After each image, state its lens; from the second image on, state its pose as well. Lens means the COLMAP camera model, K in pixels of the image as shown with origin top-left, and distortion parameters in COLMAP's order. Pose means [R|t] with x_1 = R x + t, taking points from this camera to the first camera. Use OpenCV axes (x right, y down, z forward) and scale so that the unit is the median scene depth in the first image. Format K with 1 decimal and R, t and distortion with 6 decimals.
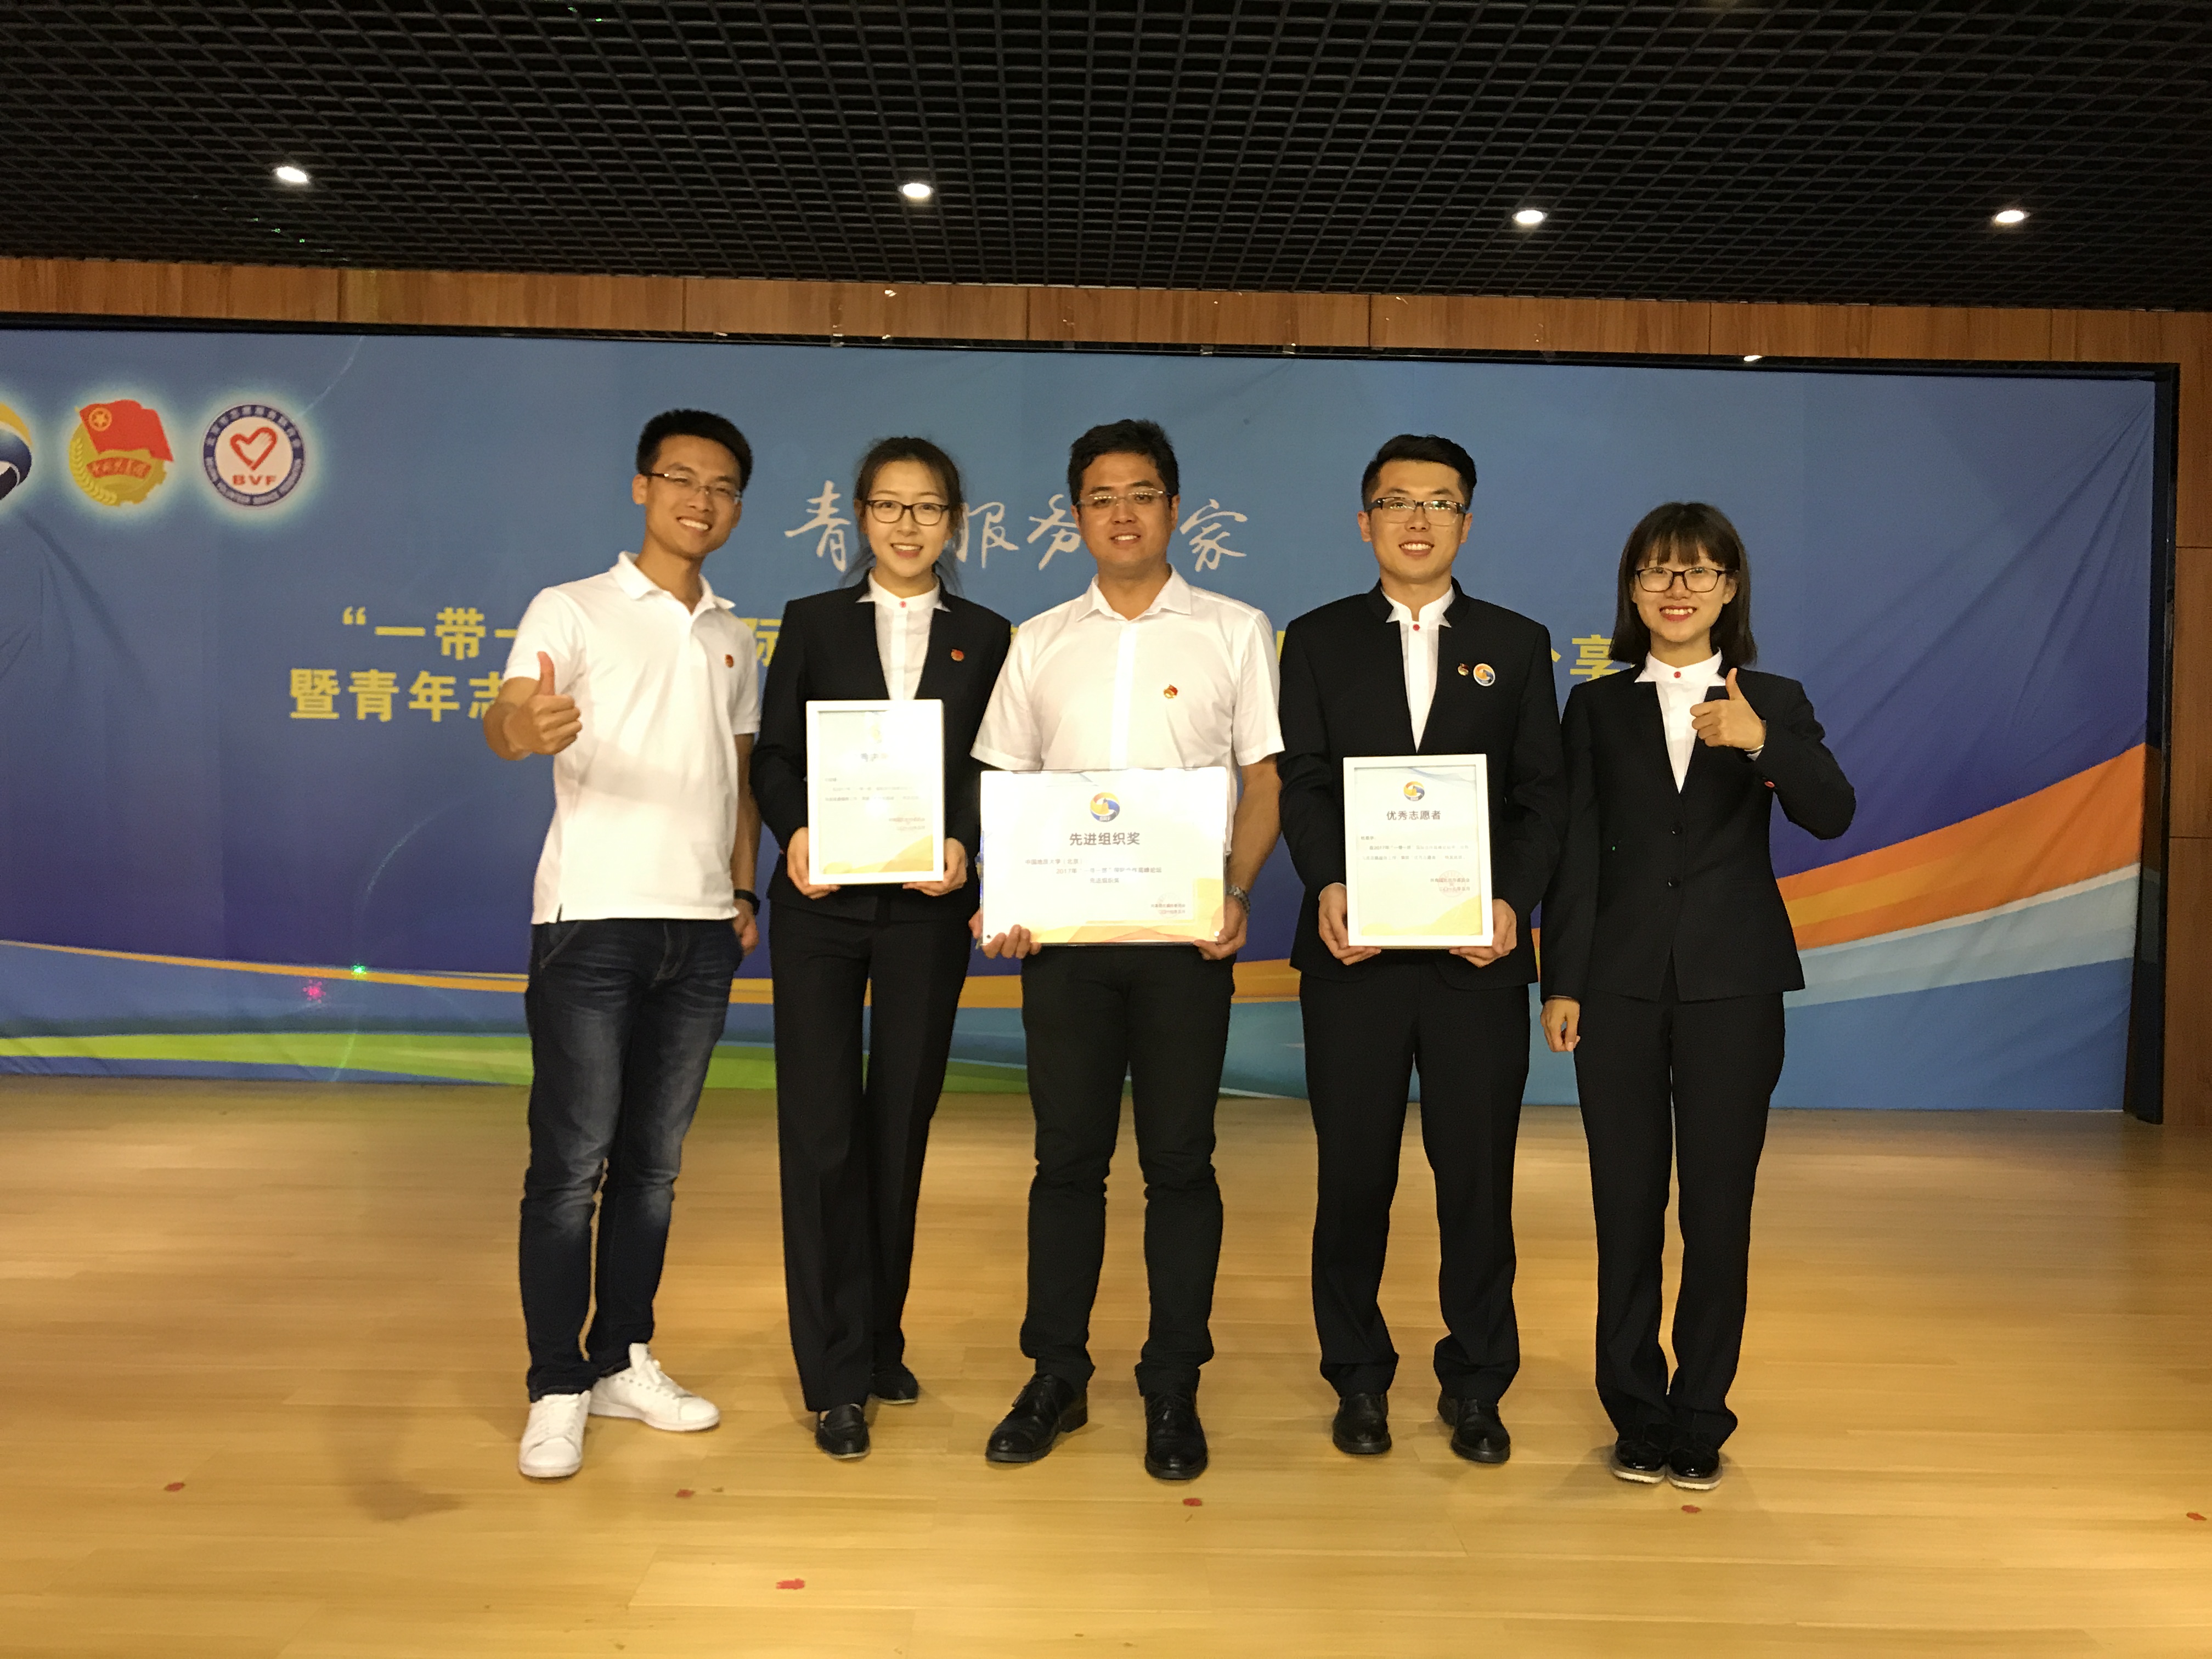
lens RADIAL K [[1810.3, 0, 1106.0], [0, 1810.3, 829.5], [0, 0, 1]] dist [0.003638, 0.002167]
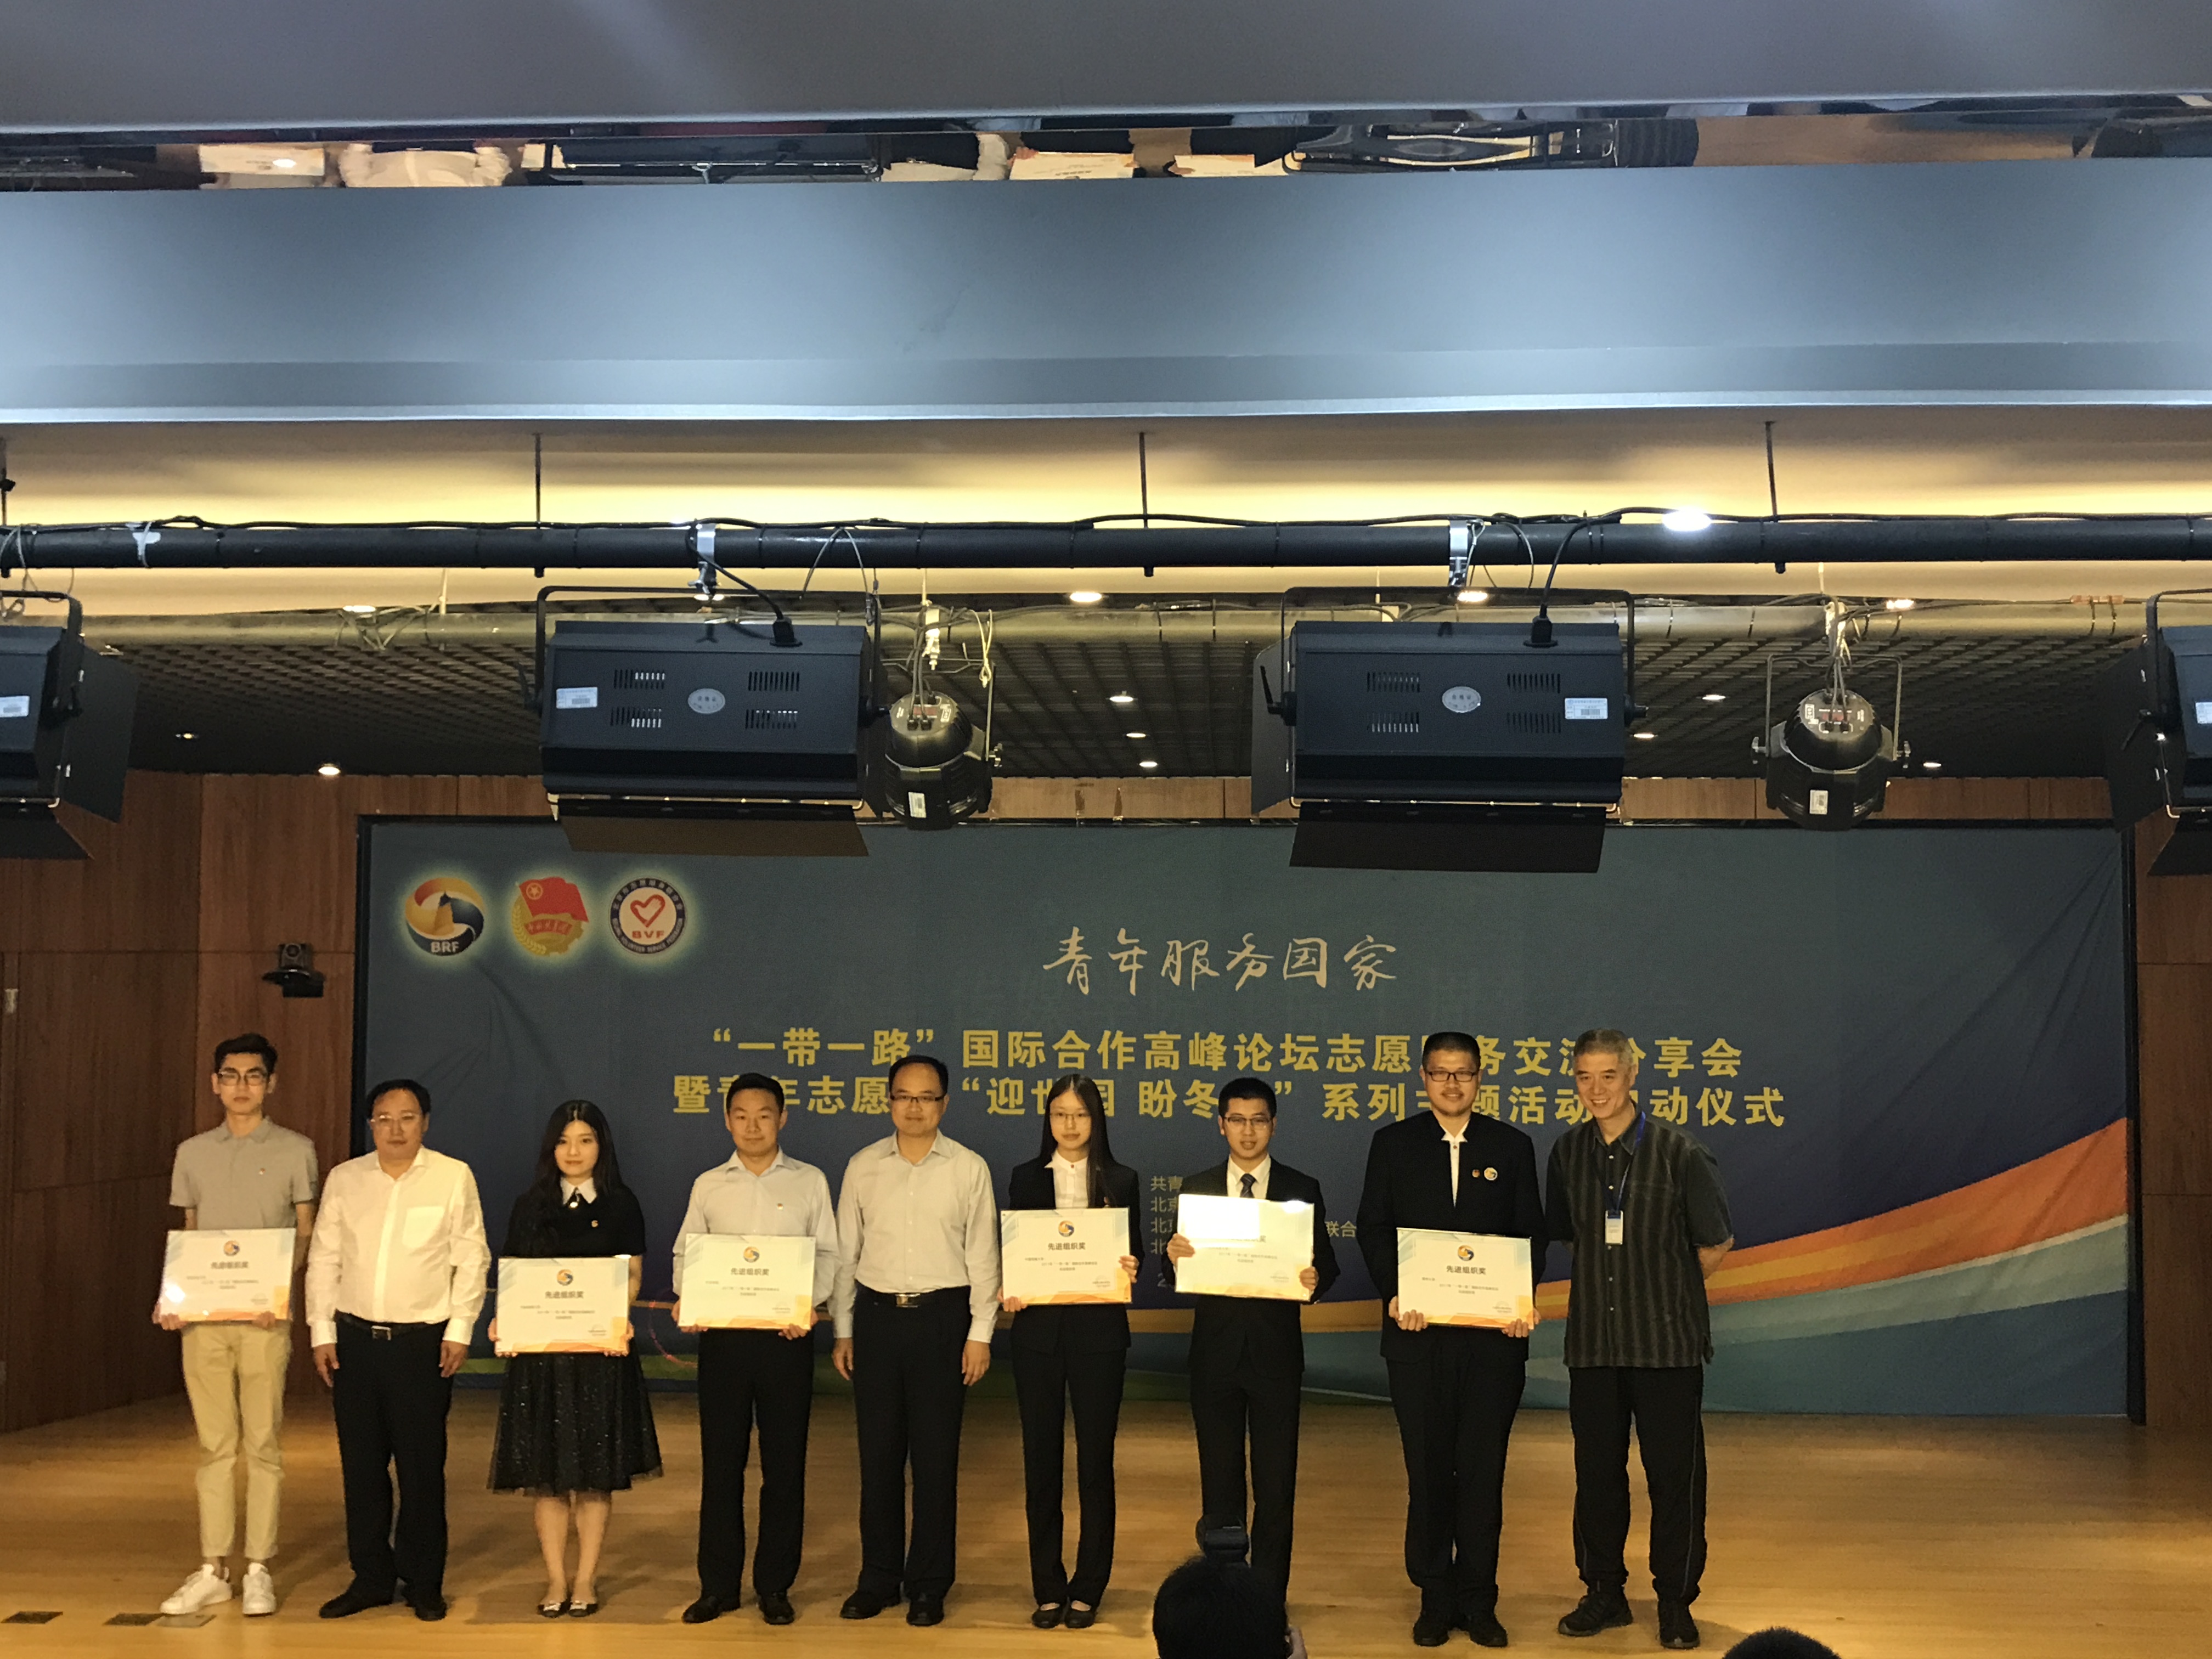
lens RADIAL K [[2627.2, 0, 1053.1], [0, 2627.2, 828.5], [0, 0, 1]] dist [0.198068, -0.695523]
pose [[0.995947, -0.020263, -0.087627, 0.000559], [0.014075, 0.997401, -0.070669, -0.128671], [0.088831, 0.069149, 0.993644, -0.915668]]
